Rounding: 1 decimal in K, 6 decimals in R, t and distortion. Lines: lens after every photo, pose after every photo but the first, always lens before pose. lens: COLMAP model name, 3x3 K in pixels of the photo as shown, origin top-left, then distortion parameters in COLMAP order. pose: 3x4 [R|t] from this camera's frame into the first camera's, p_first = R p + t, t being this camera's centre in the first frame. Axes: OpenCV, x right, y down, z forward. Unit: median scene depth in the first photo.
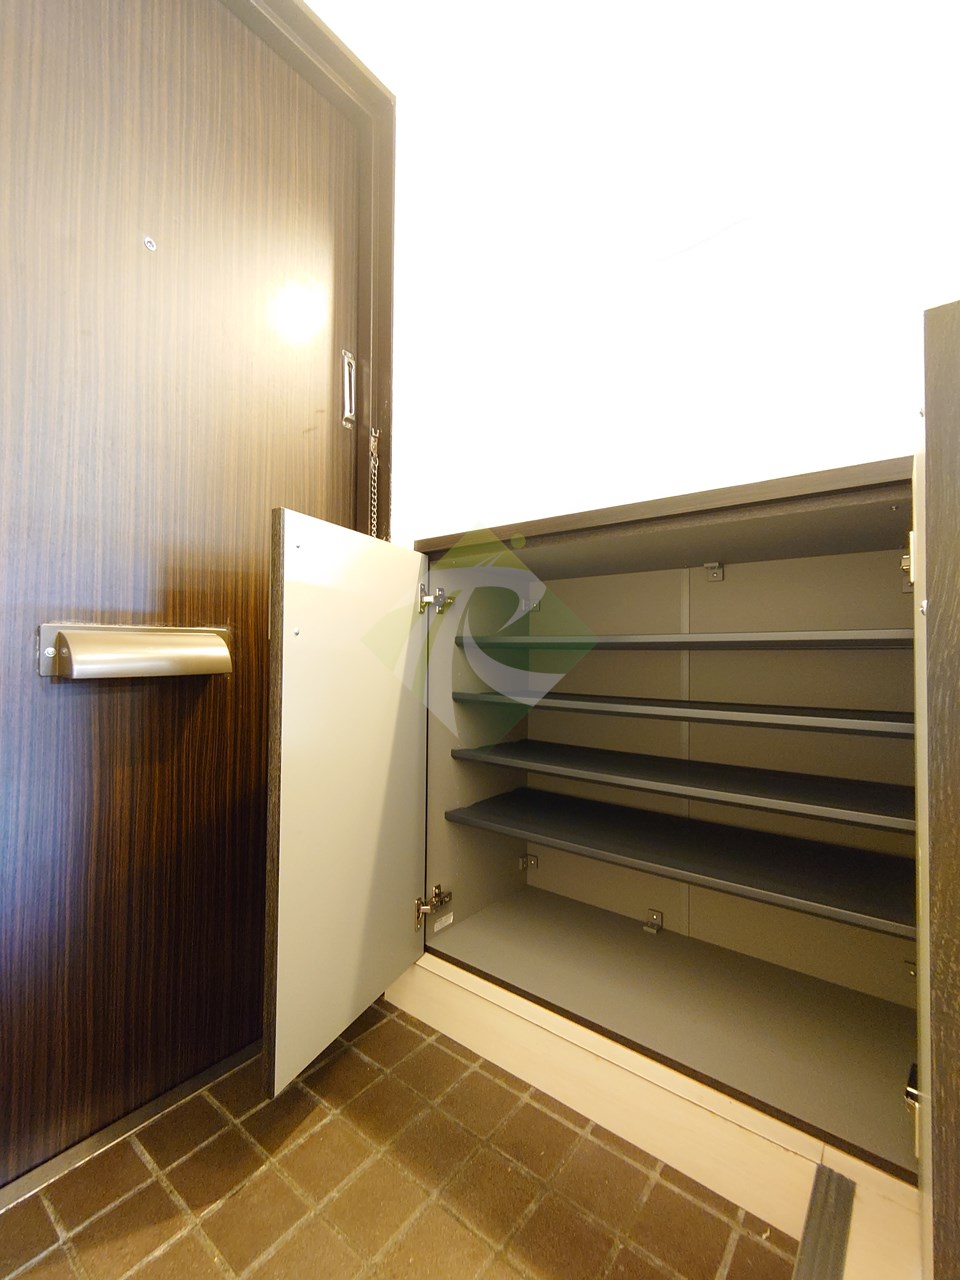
lens RADIAL K [[552.3, 0, 480.5], [0, 552.3, 641.6], [0, 0, 1]] dist [0.003444, 0.000146]
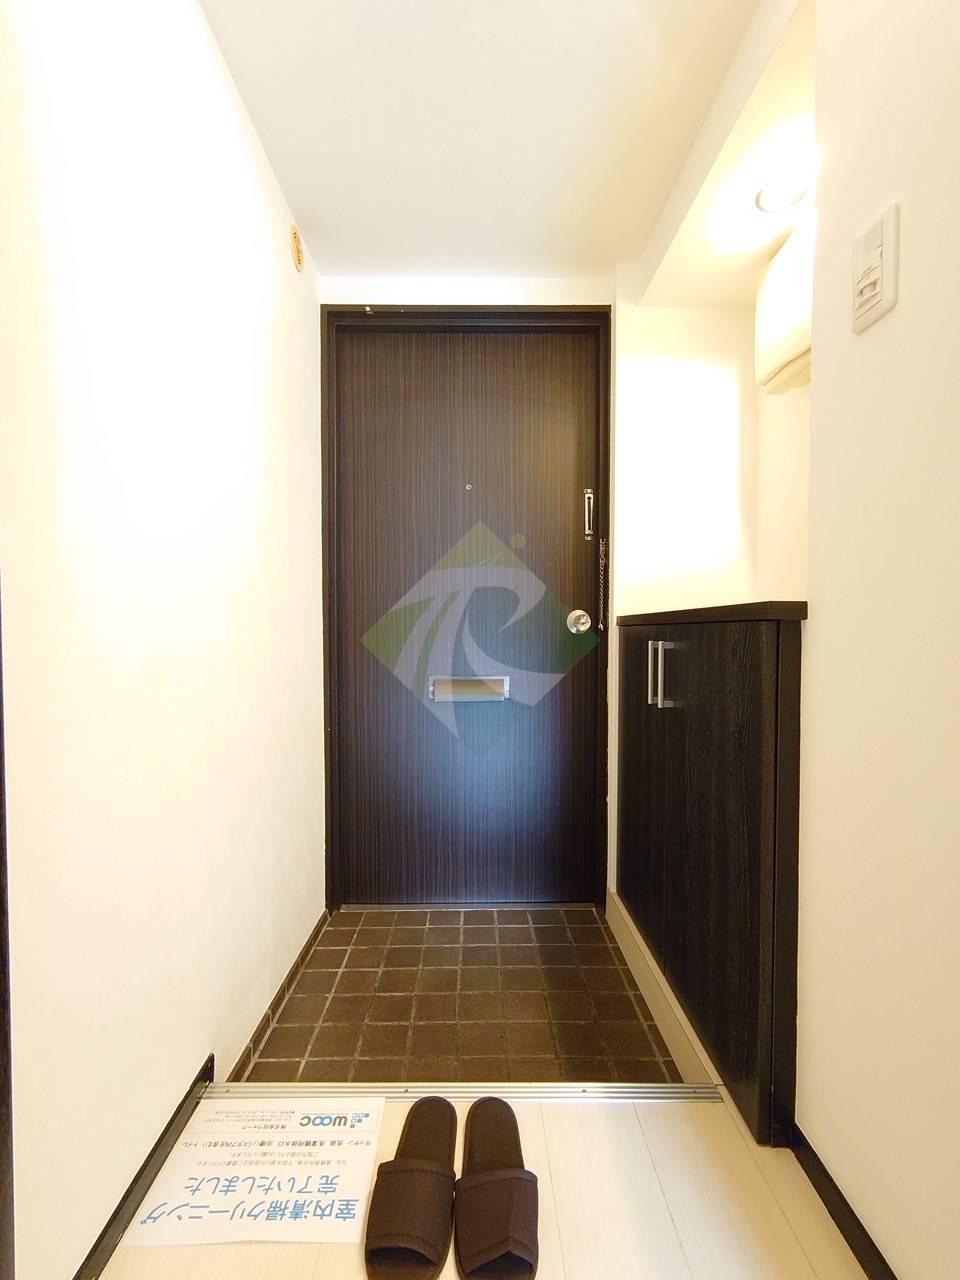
lens RADIAL K [[552.3, 0, 481.3], [0, 552.3, 641.8], [0, 0, 1]] dist [0.003444, 0.000146]
pose [[0.635690, 0.003569, -0.771936, 0.748763], [0.024046, 0.999412, 0.024422, -0.152876], [0.771570, -0.034087, 0.635231, -0.202000]]
